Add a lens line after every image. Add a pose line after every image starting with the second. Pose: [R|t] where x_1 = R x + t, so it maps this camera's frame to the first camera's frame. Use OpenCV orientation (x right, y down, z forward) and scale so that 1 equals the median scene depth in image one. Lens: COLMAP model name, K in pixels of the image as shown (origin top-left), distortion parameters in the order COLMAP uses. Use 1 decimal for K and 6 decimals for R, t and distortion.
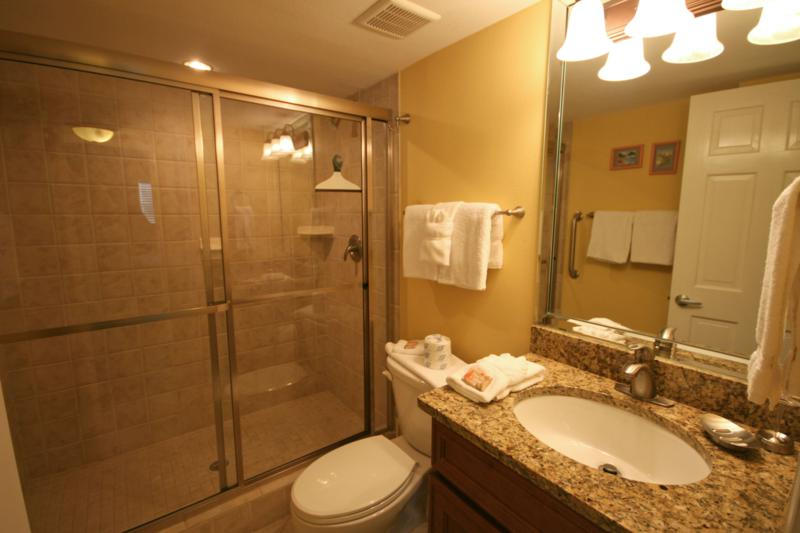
lens RADIAL K [[375.3, 0, 402.5], [0, 375.3, 269.1], [0, 0, 1]] dist [-0.000016, -0.000048]
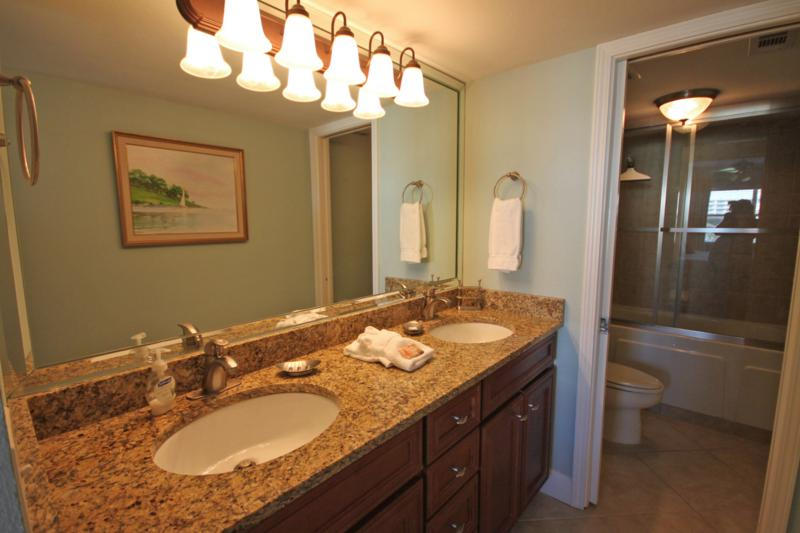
lens RADIAL K [[375.3, 0, 402.5], [0, 375.3, 269.1], [0, 0, 1]] dist [-0.000016, -0.000048]
pose [[-0.192119, -0.126771, 0.973149, -0.538903], [0.136470, 0.978536, 0.154415, -0.094338], [-0.971837, 0.162472, -0.170695, 0.769789]]
